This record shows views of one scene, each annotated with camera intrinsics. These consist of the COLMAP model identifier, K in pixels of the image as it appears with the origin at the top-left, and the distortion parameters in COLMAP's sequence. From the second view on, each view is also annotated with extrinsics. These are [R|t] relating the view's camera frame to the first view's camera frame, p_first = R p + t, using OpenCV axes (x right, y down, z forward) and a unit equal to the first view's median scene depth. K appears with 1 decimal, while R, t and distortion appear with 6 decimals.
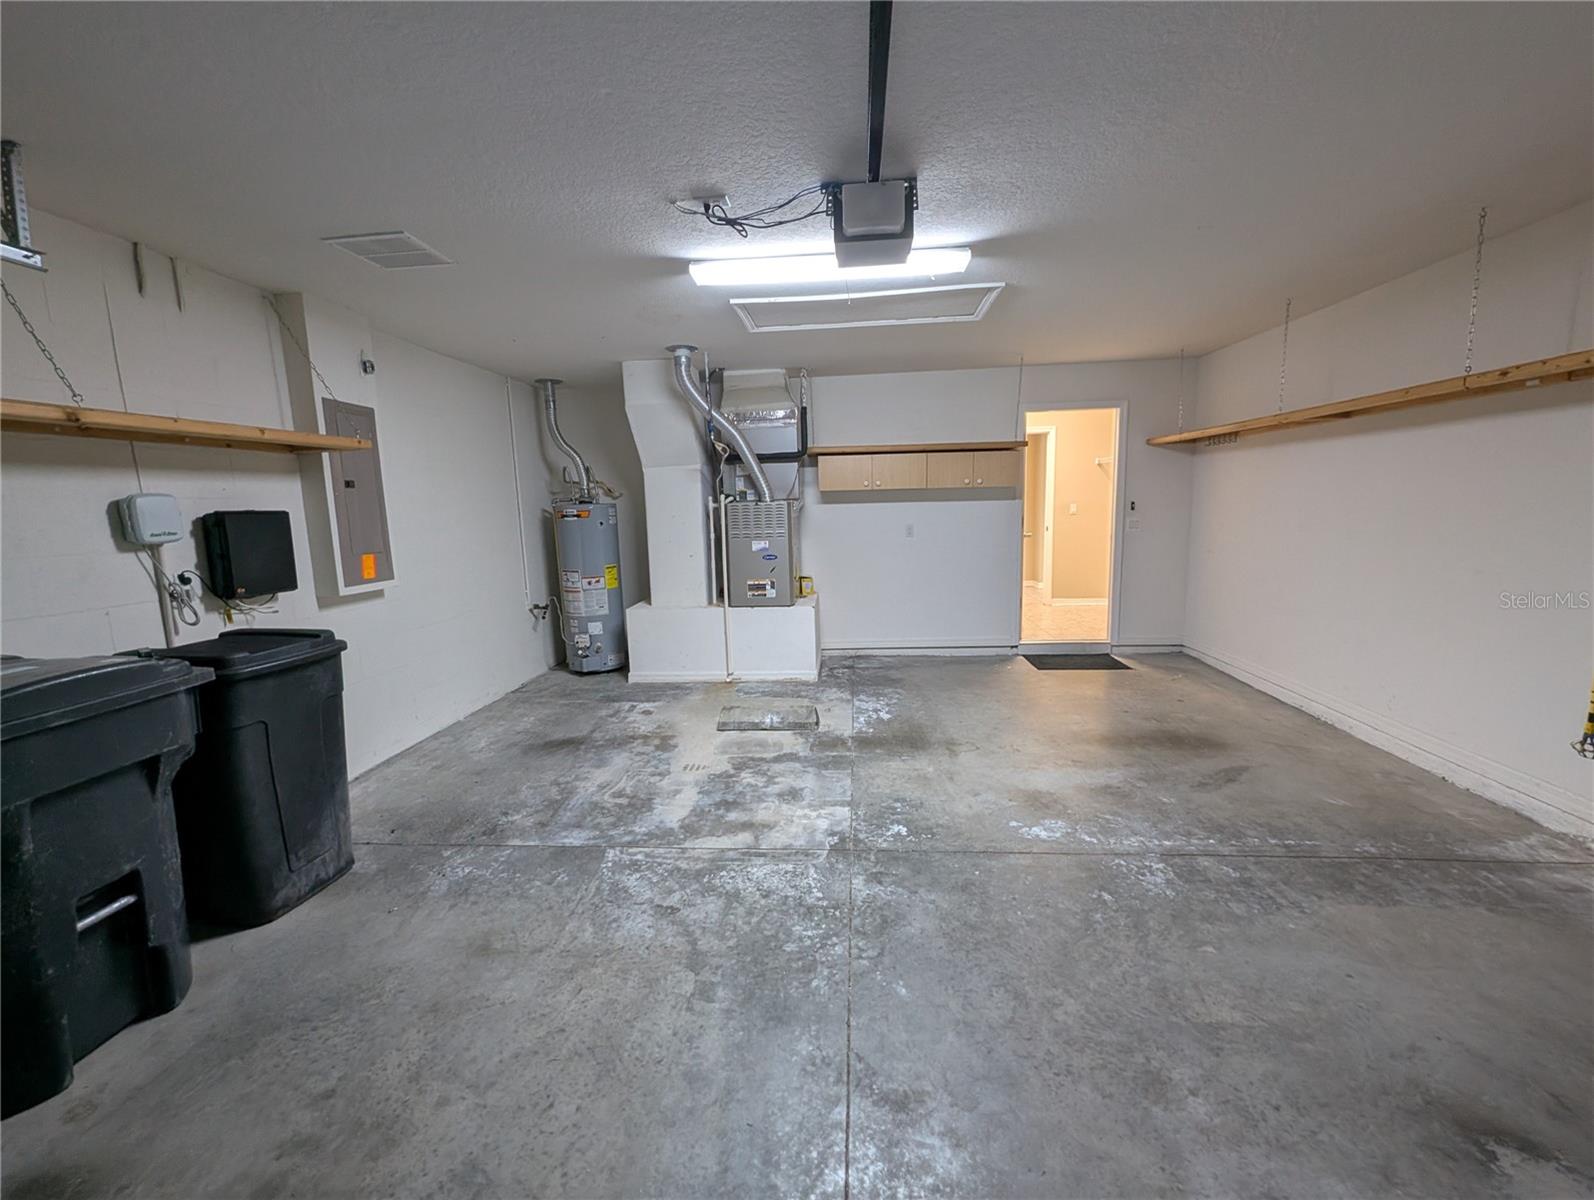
lens RADIAL K [[657.6, 0, 797.0], [0, 657.6, 600.0], [0, 0, 1]] dist [0.000653, -0.000461]
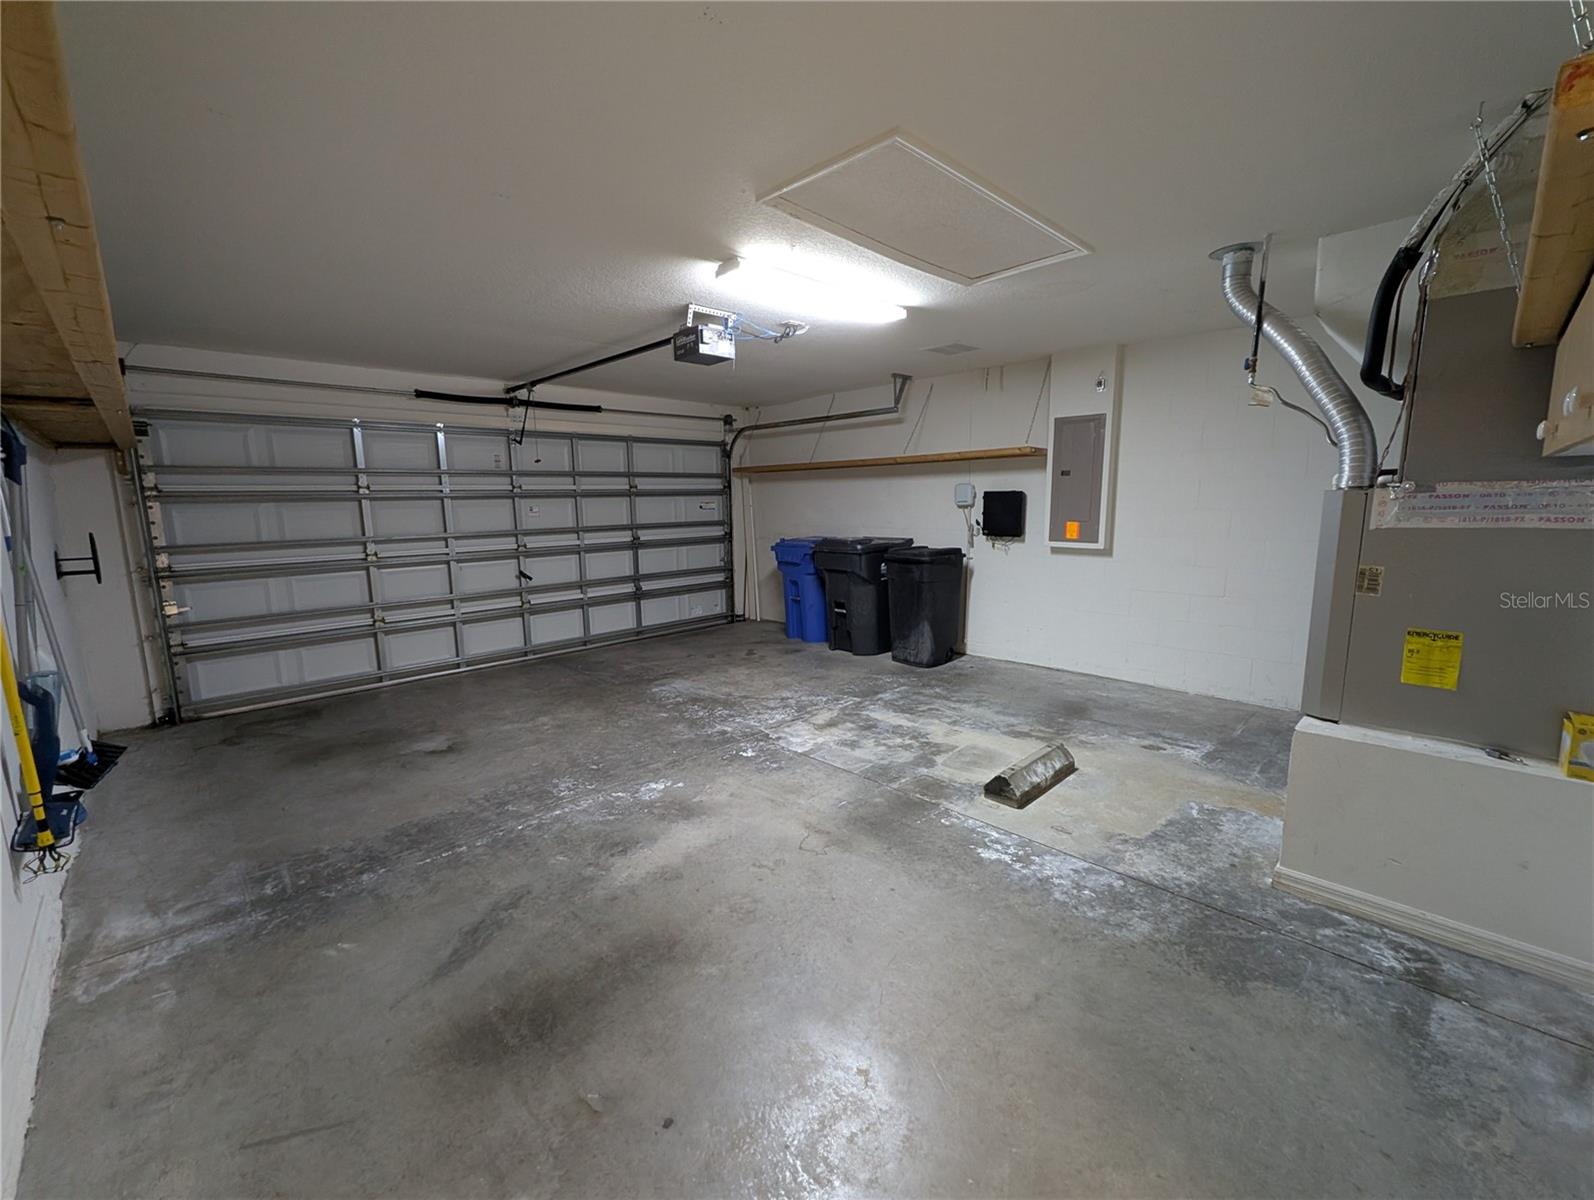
lens RADIAL K [[657.6, 0, 797.0], [0, 657.6, 600.0], [0, 0, 1]] dist [0.000653, -0.000461]
pose [[-0.653040, 0.156356, -0.741007, 0.863160], [-0.075996, 0.959987, 0.269536, -0.258448], [0.753501, 0.232331, -0.615028, 1.542078]]
